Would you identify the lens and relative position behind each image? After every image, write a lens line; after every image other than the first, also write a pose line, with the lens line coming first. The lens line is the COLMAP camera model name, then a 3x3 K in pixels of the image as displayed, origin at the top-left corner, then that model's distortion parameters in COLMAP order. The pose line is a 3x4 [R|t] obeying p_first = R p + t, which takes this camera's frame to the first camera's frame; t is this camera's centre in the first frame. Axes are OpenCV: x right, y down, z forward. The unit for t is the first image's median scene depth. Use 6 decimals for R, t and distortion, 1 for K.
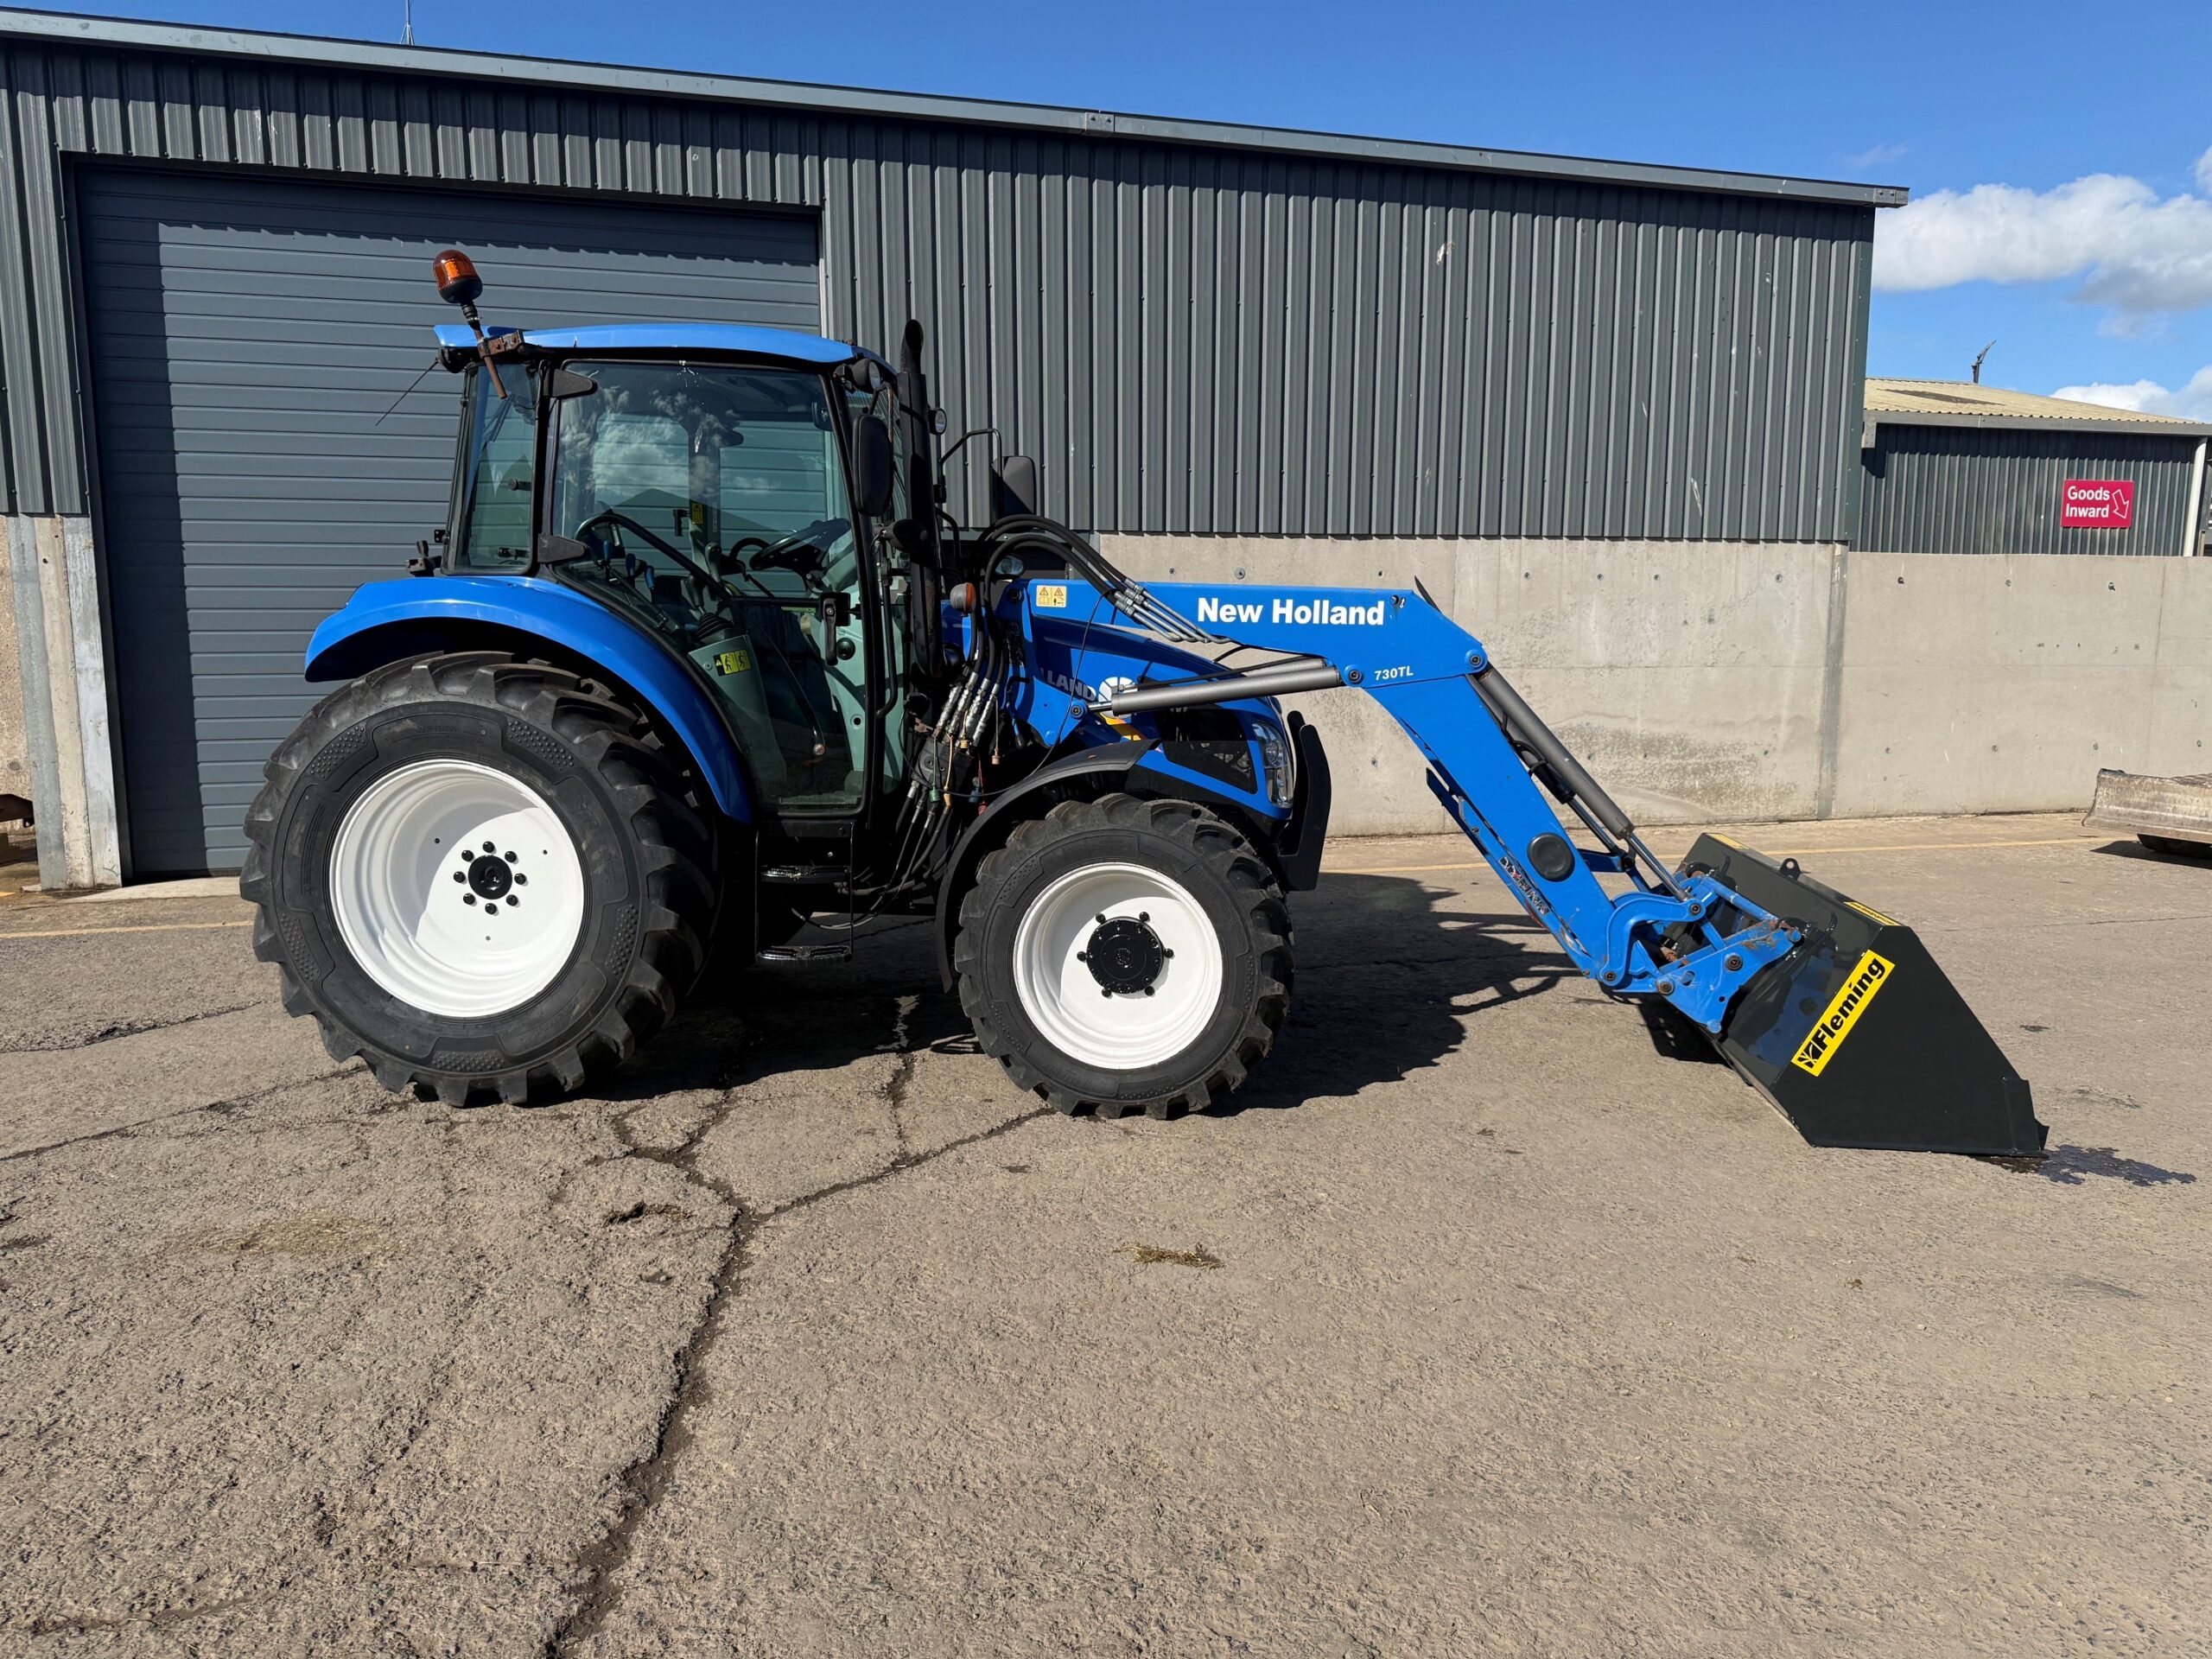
lens RADIAL K [[1565.7, 0, 1103.2], [0, 1565.7, 838.1], [0, 0, 1]] dist [0.037373, -0.047346]
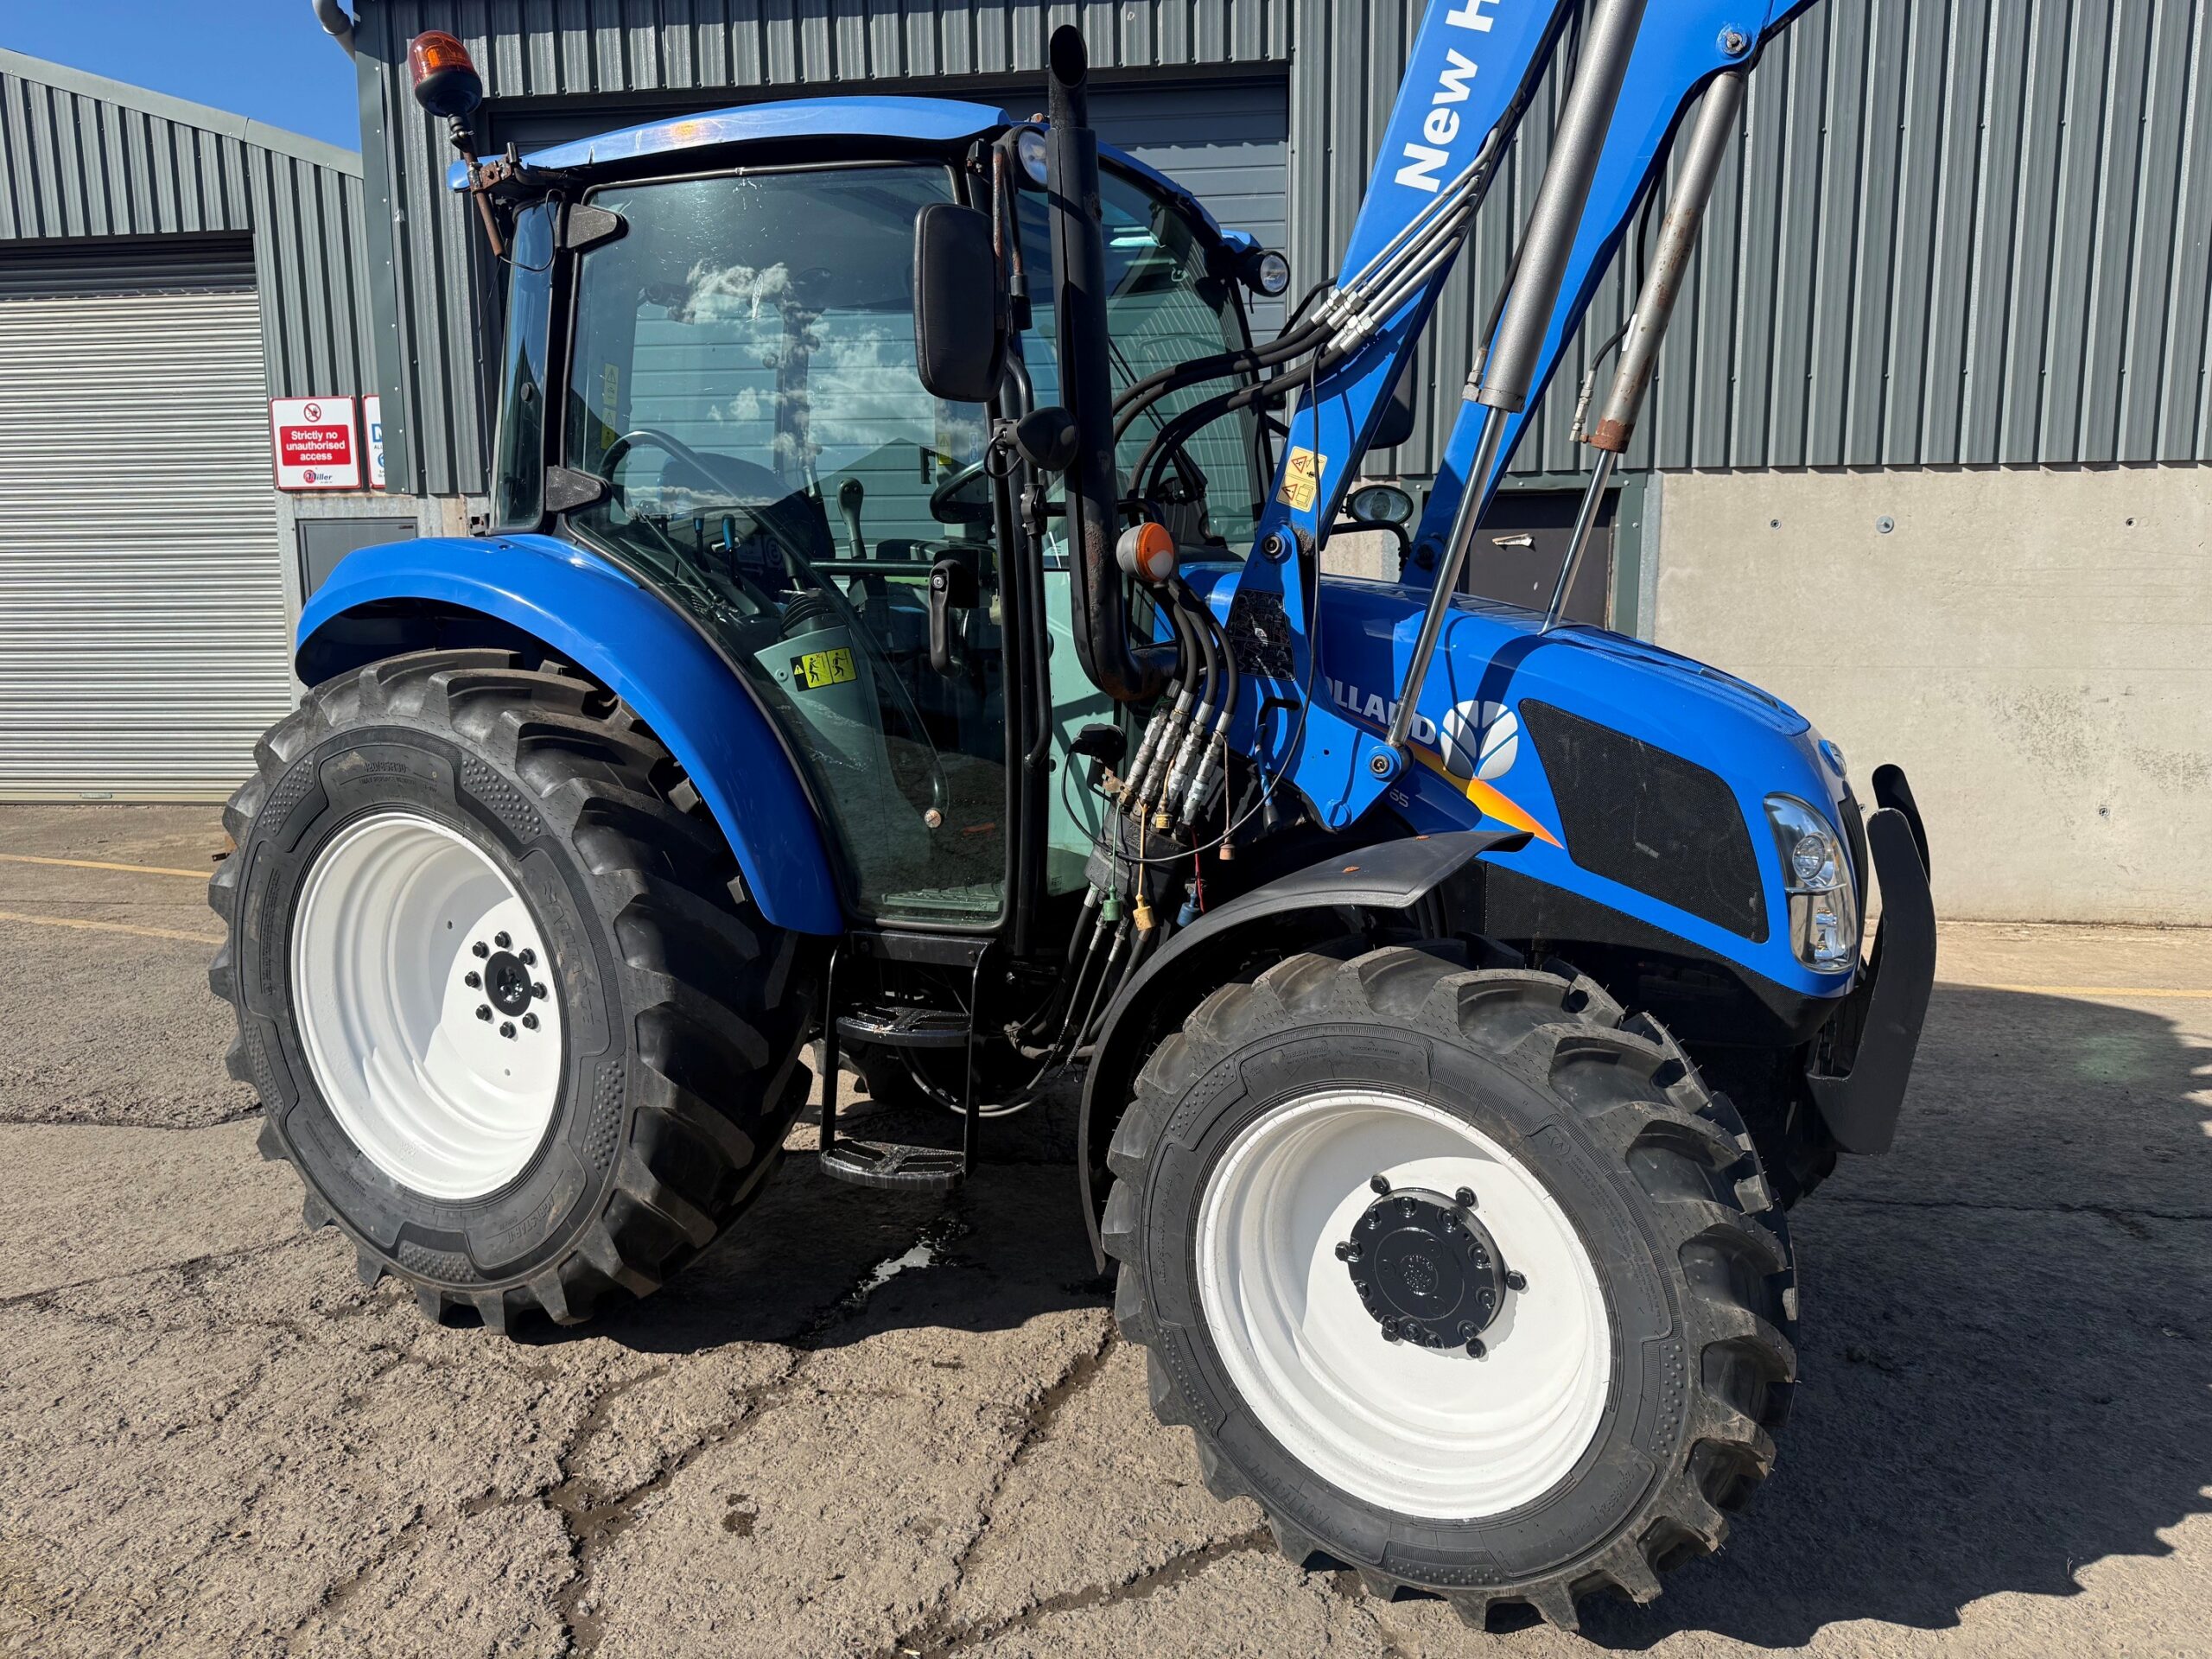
lens RADIAL K [[1565.7, 0, 1090.8], [0, 1565.7, 824.9], [0, 0, 1]] dist [0.037373, -0.047346]
pose [[0.915345, 0.048694, -0.399714, 0.107679], [-0.047867, 0.998781, 0.012060, -0.064888], [0.399814, 0.008094, 0.916560, 0.497207]]
